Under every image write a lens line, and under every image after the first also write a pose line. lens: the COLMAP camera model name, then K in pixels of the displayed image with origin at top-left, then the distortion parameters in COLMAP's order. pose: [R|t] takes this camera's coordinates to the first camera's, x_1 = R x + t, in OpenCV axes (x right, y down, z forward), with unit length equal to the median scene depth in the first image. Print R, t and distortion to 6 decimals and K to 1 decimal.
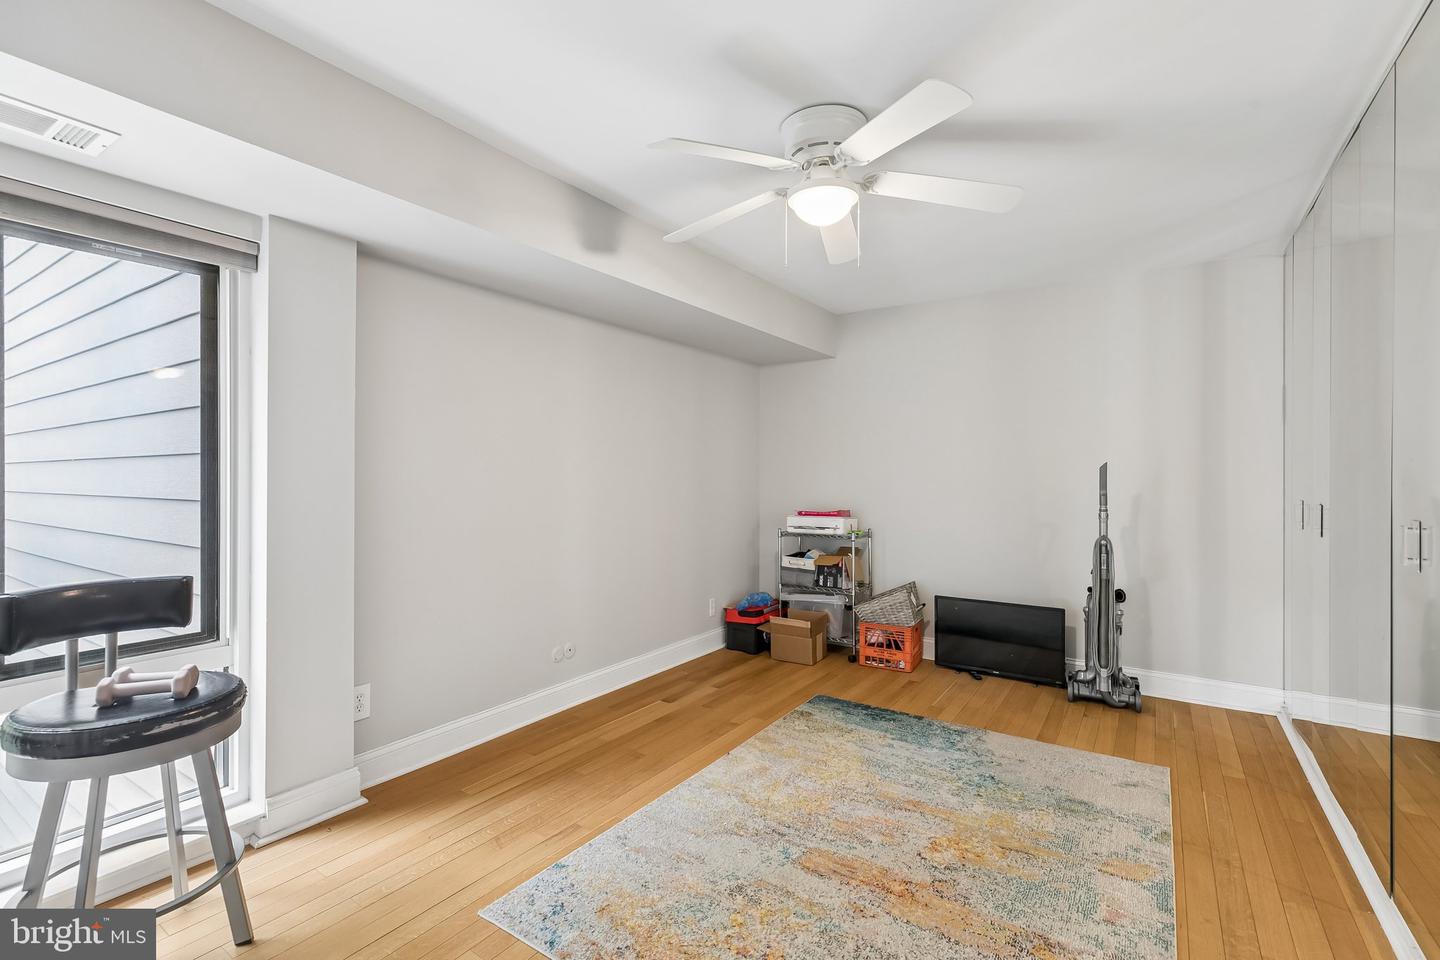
lens RADIAL K [[655.1, 0, 722.4], [0, 655.1, 476.5], [0, 0, 1]] dist [0.015422, -0.004770]
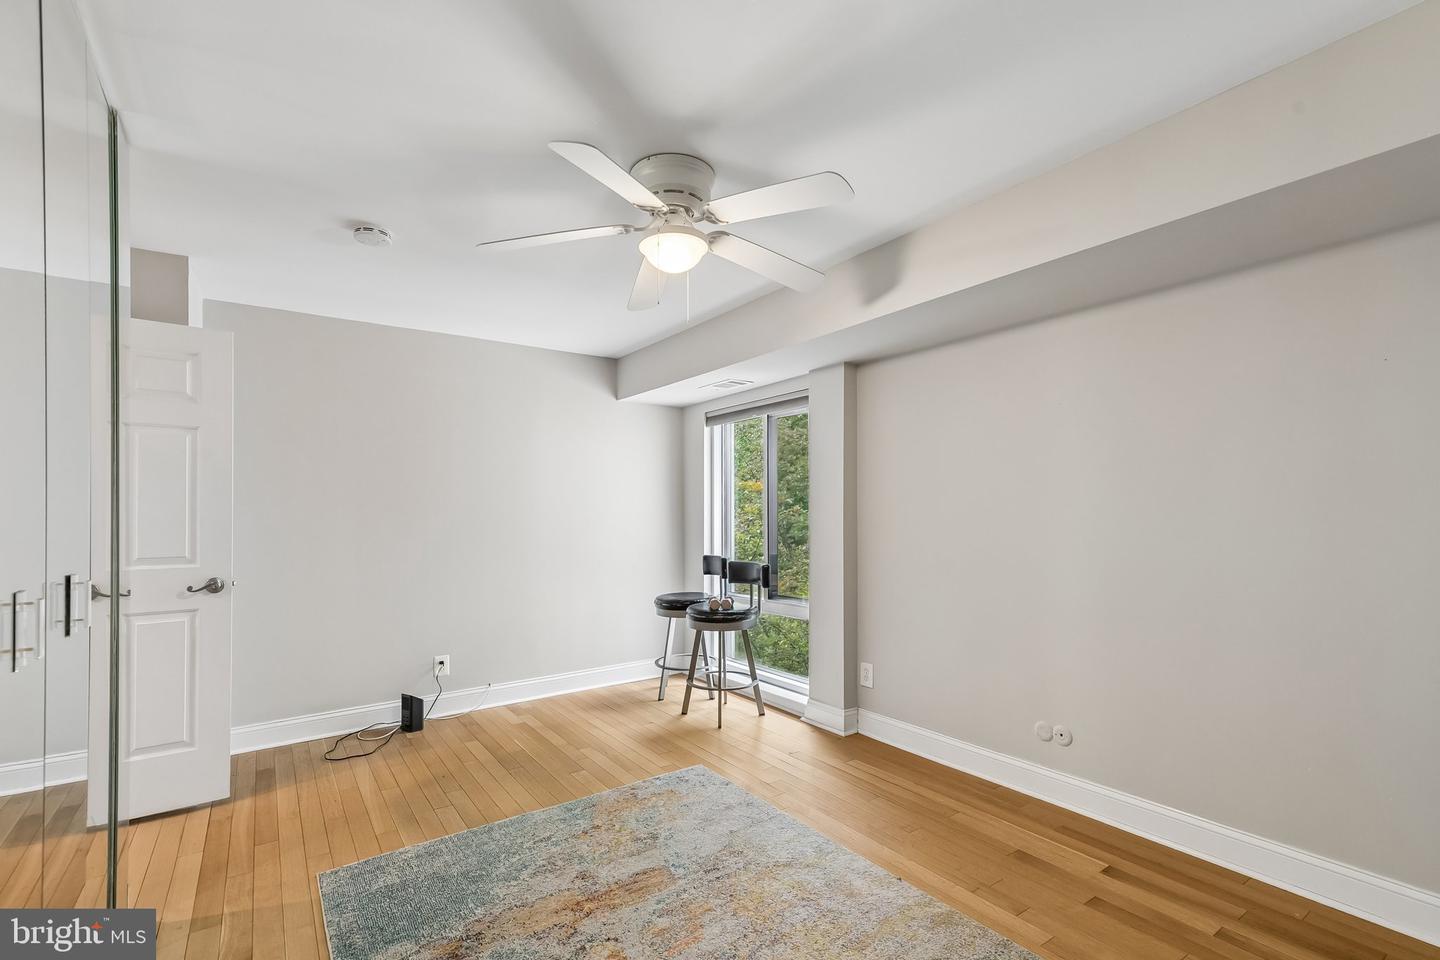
lens RADIAL K [[655.1, 0, 734.3], [0, 655.1, 514.1], [0, 0, 1]] dist [0.015422, -0.004770]
pose [[-0.349641, -0.007615, -0.936853, 0.700135], [-0.004650, 0.999969, -0.006393, -0.002765], [0.936872, 0.002121, -0.349665, 0.940229]]
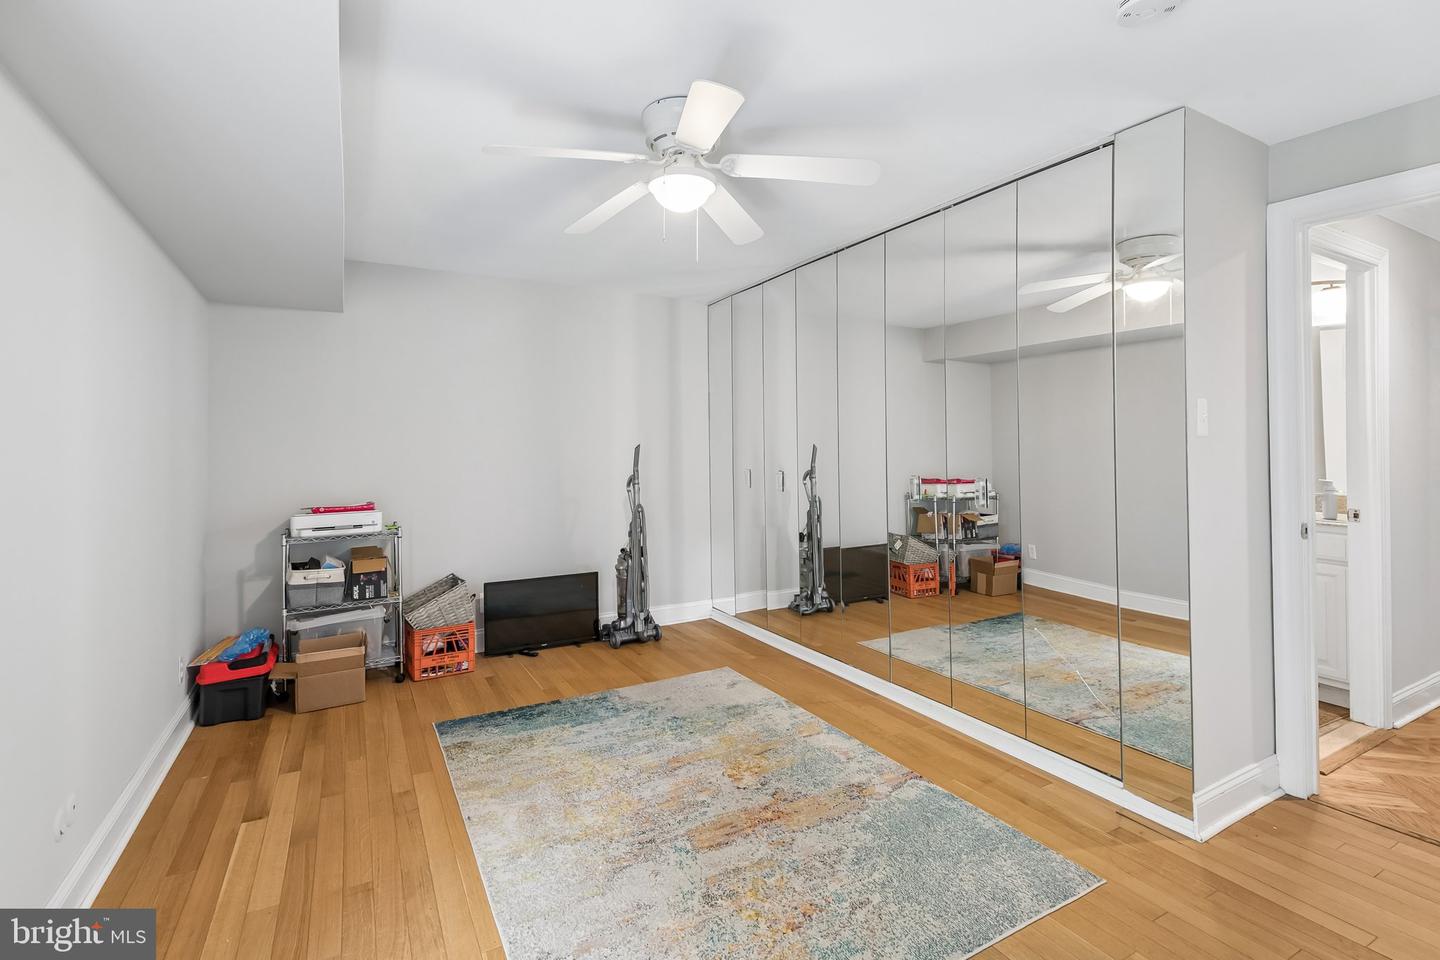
lens RADIAL K [[655.1, 0, 719.4], [0, 655.1, 440.7], [0, 0, 1]] dist [0.015422, -0.004770]
pose [[0.449764, 0.013544, 0.893045, -0.486977], [0.007092, 0.999799, -0.018735, -0.010438], [-0.893119, 0.014759, 0.449578, 0.320803]]
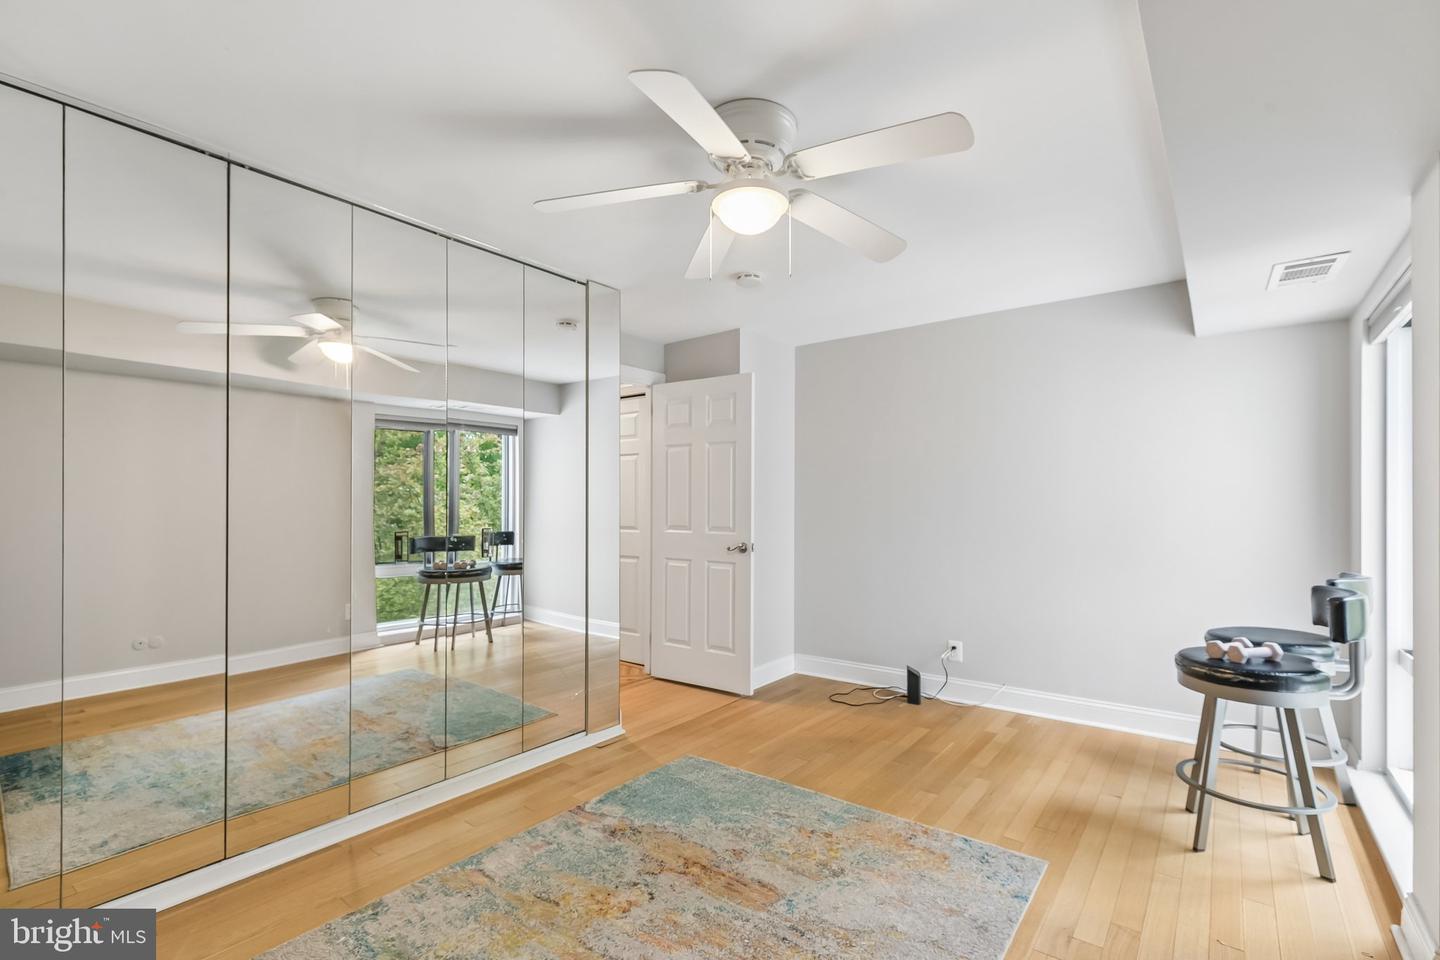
lens RADIAL K [[655.1, 0, 714.9], [0, 655.1, 489.5], [0, 0, 1]] dist [0.015422, -0.004770]
pose [[-0.997066, -0.003139, 0.076487, 0.086623], [-0.003952, 0.999937, -0.010475, -0.009737], [-0.076449, -0.010747, -0.997016, 1.257562]]
